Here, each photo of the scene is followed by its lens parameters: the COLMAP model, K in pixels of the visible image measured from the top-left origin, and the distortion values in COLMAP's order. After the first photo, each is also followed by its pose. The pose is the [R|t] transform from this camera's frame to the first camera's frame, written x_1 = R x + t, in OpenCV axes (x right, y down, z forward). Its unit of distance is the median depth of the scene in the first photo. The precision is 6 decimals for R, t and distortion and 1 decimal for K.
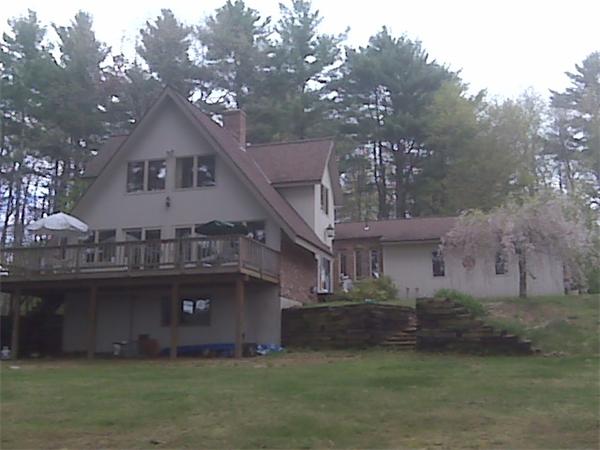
lens RADIAL K [[672.6, 0, 300.0], [0, 672.6, 225.0], [0, 0, 1]] dist [0.125861, -0.509086]
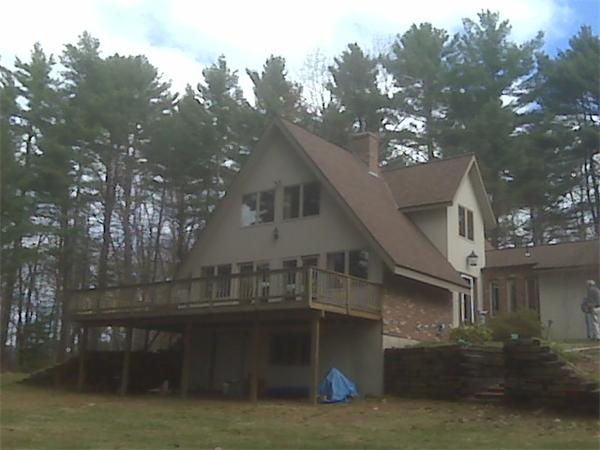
lens RADIAL K [[672.6, 0, 300.0], [0, 672.6, 225.0], [0, 0, 1]] dist [0.125861, -0.509086]
pose [[0.933005, -0.049426, -0.356454, 0.142966], [0.032311, 0.998028, -0.053816, 0.004703], [0.358411, 0.038693, 0.932762, 0.091843]]
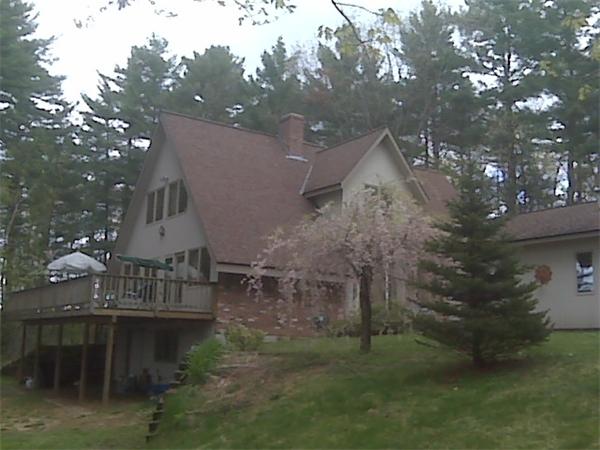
lens RADIAL K [[672.6, 0, 300.0], [0, 672.6, 225.0], [0, 0, 1]] dist [0.125861, -0.509086]
pose [[0.775312, -0.089565, -0.625195, 0.448491], [0.094713, 0.995188, -0.025115, -0.000448], [0.624436, -0.039743, 0.780064, 0.293212]]
